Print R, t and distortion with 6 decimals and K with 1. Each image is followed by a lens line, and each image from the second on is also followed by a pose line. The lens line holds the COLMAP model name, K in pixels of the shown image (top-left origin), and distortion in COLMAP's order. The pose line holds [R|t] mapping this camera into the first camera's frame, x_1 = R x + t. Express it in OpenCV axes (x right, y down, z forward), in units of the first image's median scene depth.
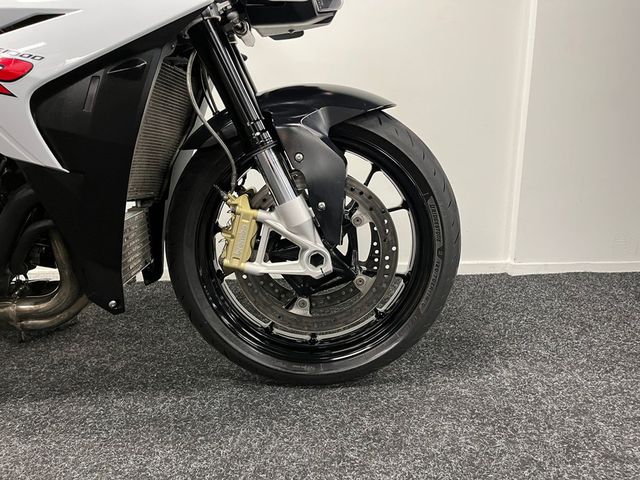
lens RADIAL K [[482.5, 0, 321.1], [0, 482.5, 237.6], [0, 0, 1]] dist [0.081487, -0.103265]
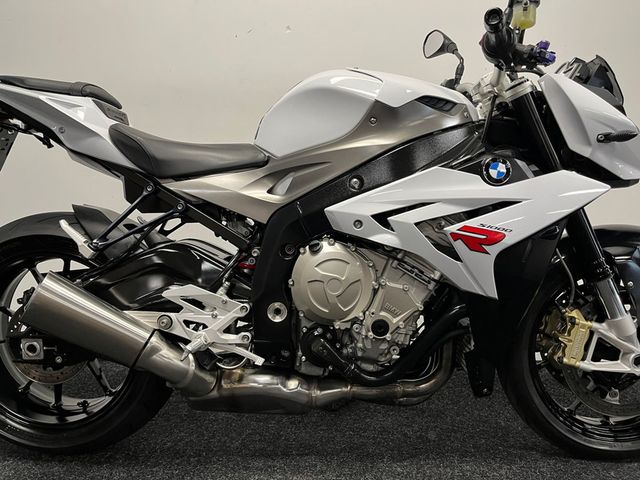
lens RADIAL K [[482.5, 0, 321.1], [0, 482.5, 237.6], [0, 0, 1]] dist [0.081487, -0.103265]
pose [[0.996984, 0.012304, -0.076624, -0.731413], [-0.021501, 0.992494, -0.120385, -0.102371], [0.074568, 0.121669, 0.989766, -0.392705]]
